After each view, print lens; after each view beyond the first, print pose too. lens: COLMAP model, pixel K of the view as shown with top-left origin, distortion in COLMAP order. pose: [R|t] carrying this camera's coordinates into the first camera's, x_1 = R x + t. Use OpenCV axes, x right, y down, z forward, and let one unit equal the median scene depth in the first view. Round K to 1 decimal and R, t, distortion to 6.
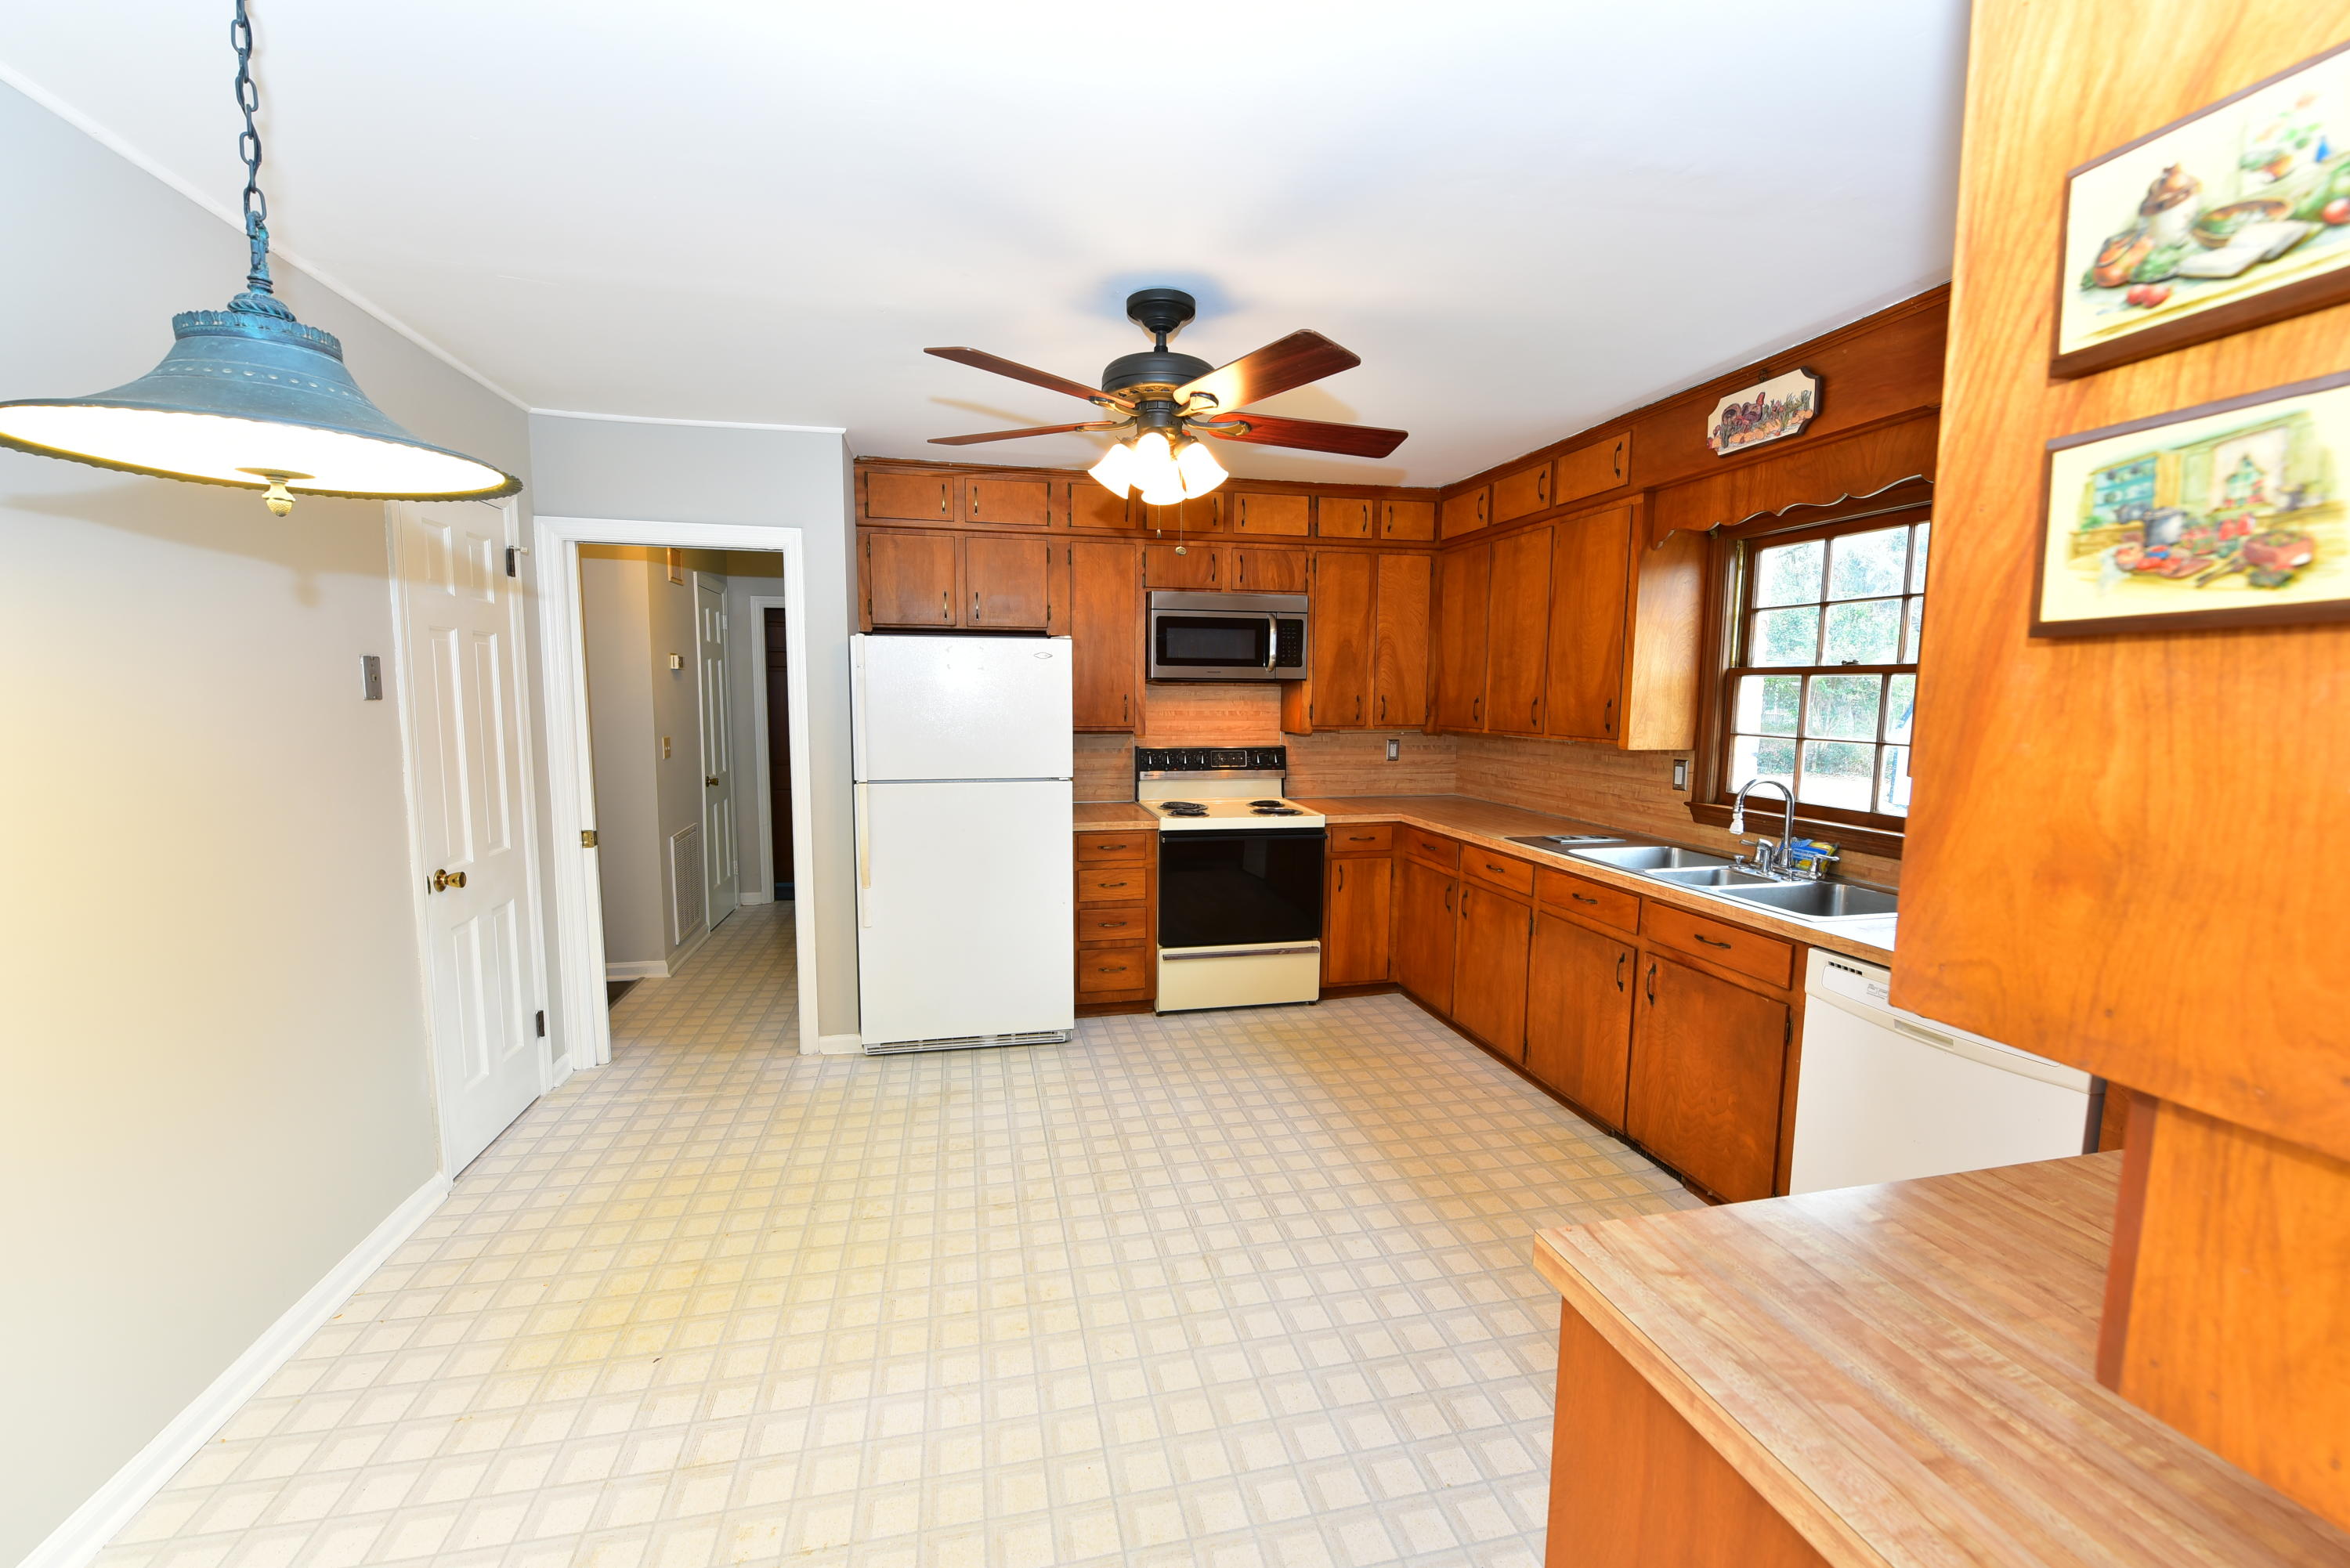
lens RADIAL K [[934.0, 0, 1168.2], [0, 934.0, 792.8], [0, 0, 1]] dist [-0.006690, -0.000759]
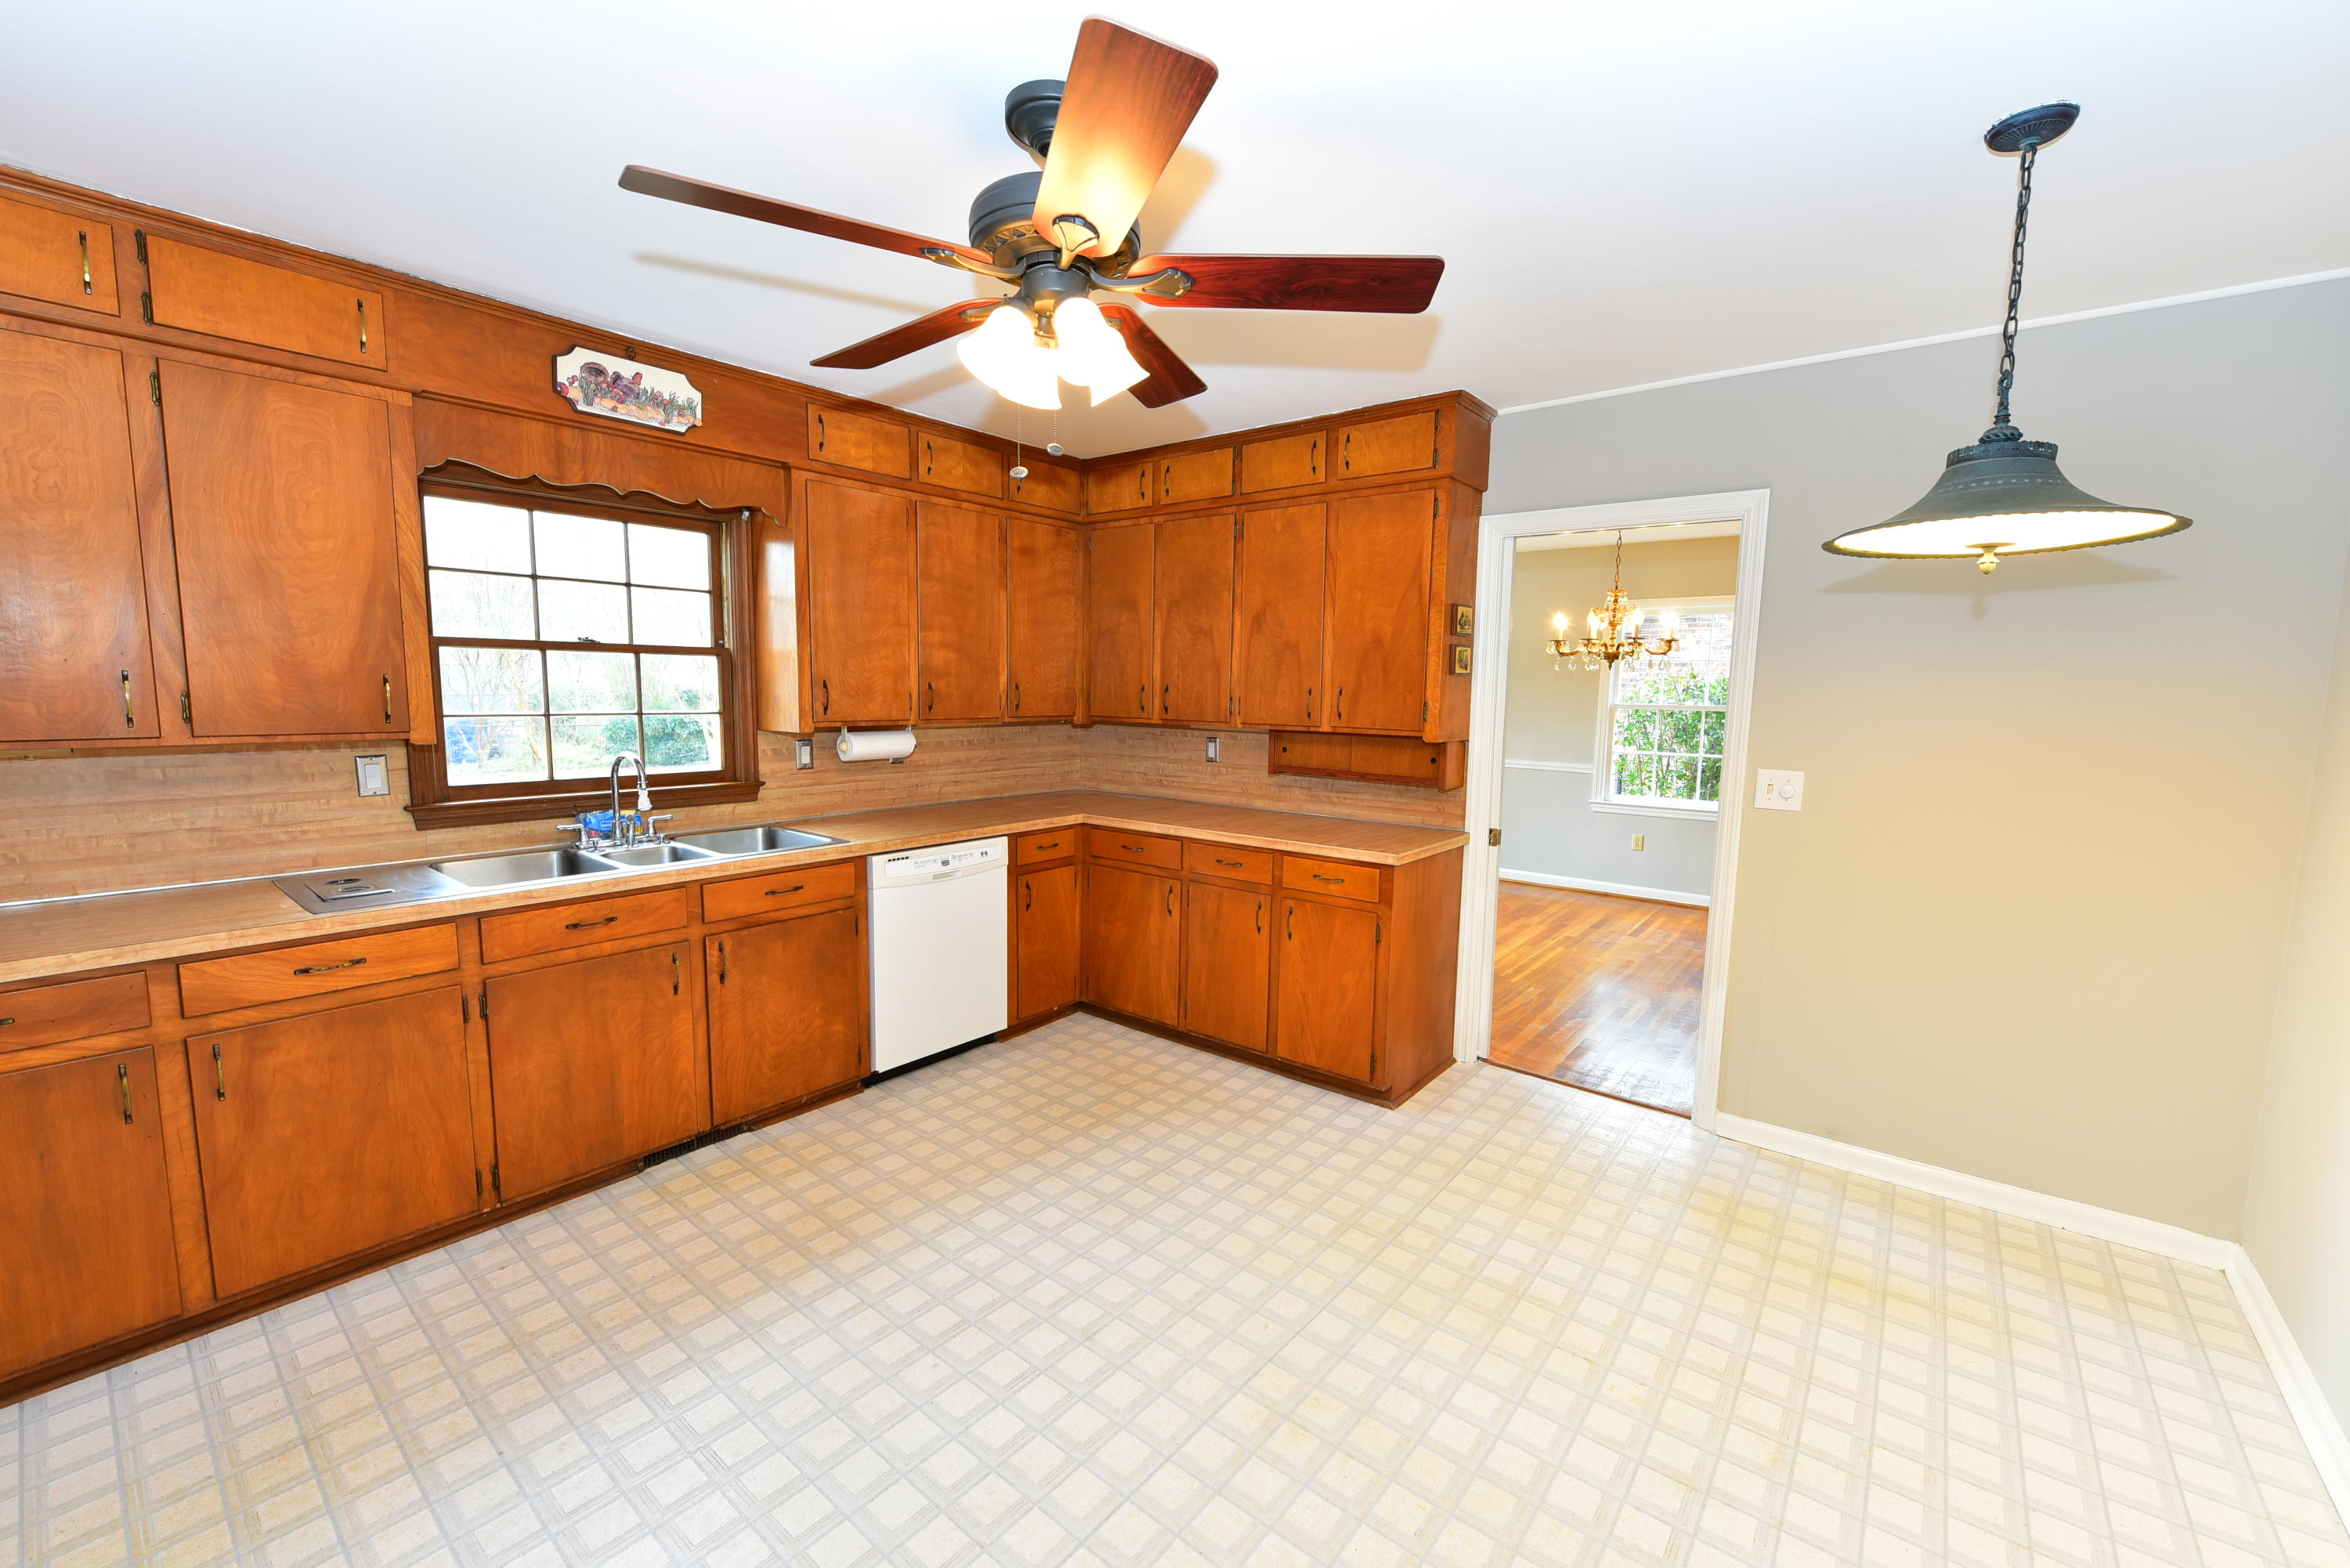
lens RADIAL K [[948.3, 0, 1169.7], [0, 948.3, 793.3], [0, 0, 1]] dist [-0.004963, -0.000457]
pose [[-0.620117, -0.105014, 0.777449, -0.504045], [0.066507, 0.980396, 0.185475, -0.118659], [-0.781685, 0.166722, -0.600976, 1.102600]]
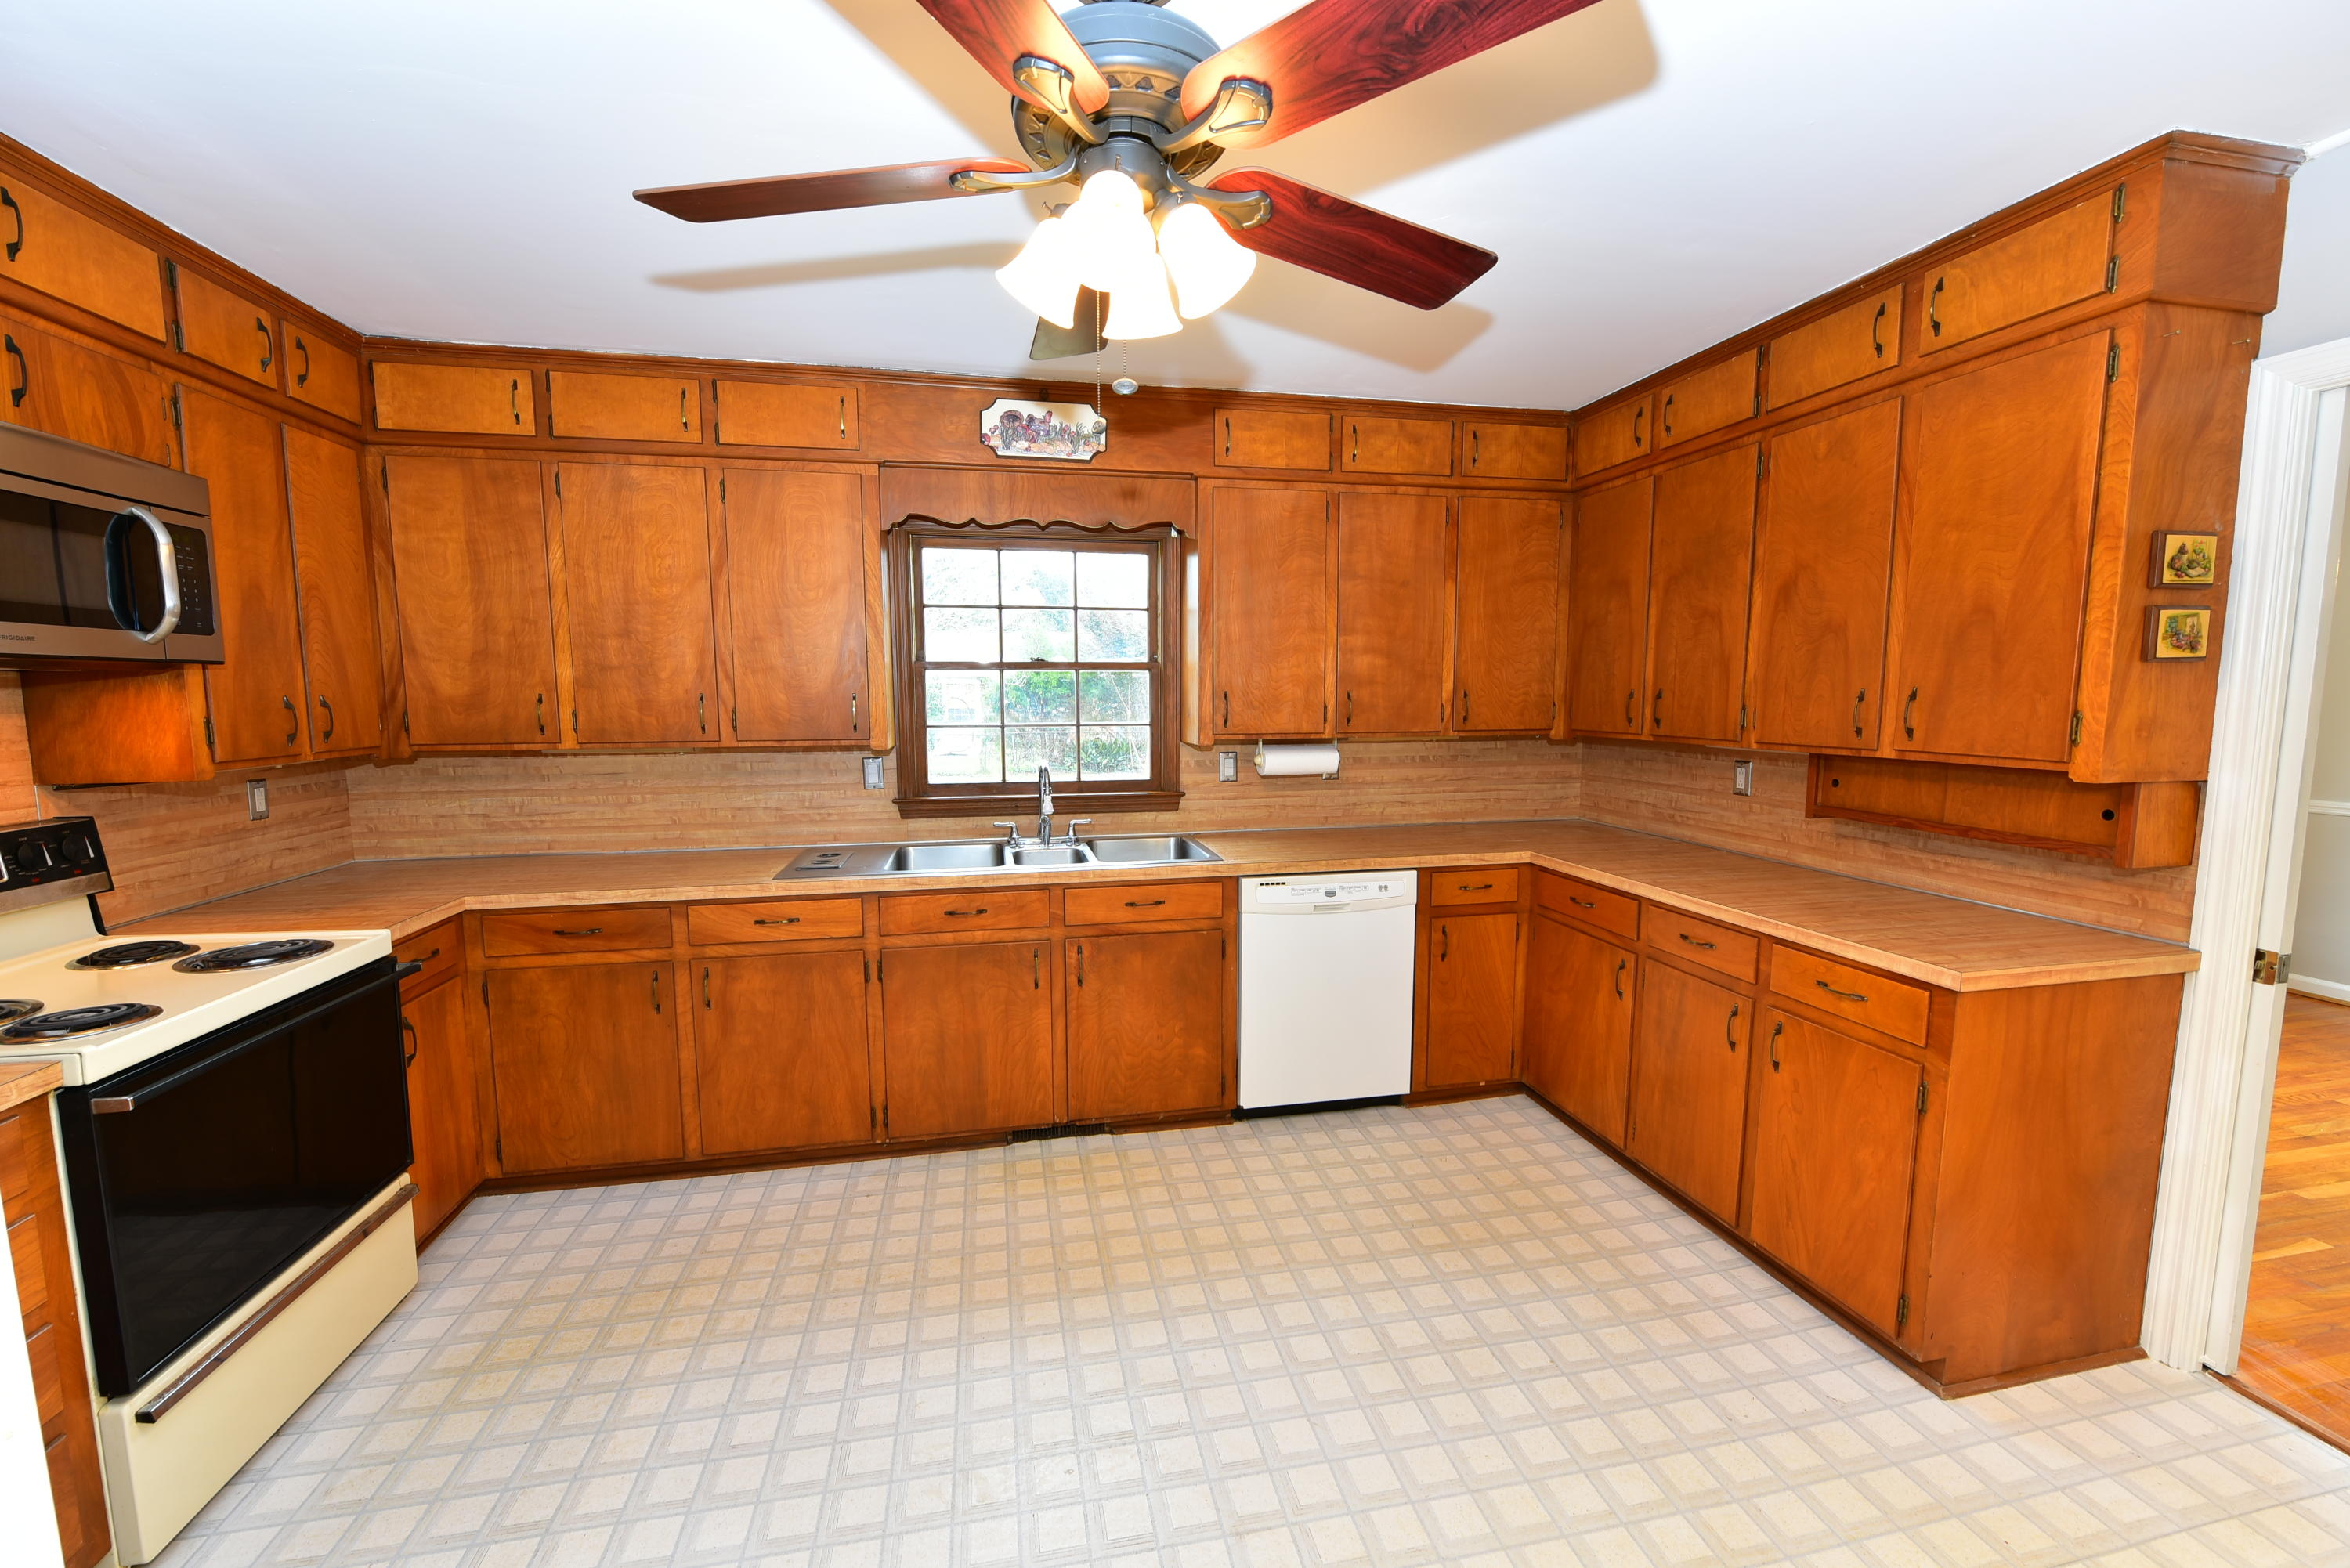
lens RADIAL K [[934.0, 0, 1168.2], [0, 934.0, 792.8], [0, 0, 1]] dist [-0.006690, -0.000759]
pose [[0.022695, -0.114943, 0.993113, -0.447027], [0.113517, 0.987241, 0.111669, -0.082082], [-0.993277, 0.110200, 0.035454, 0.772448]]
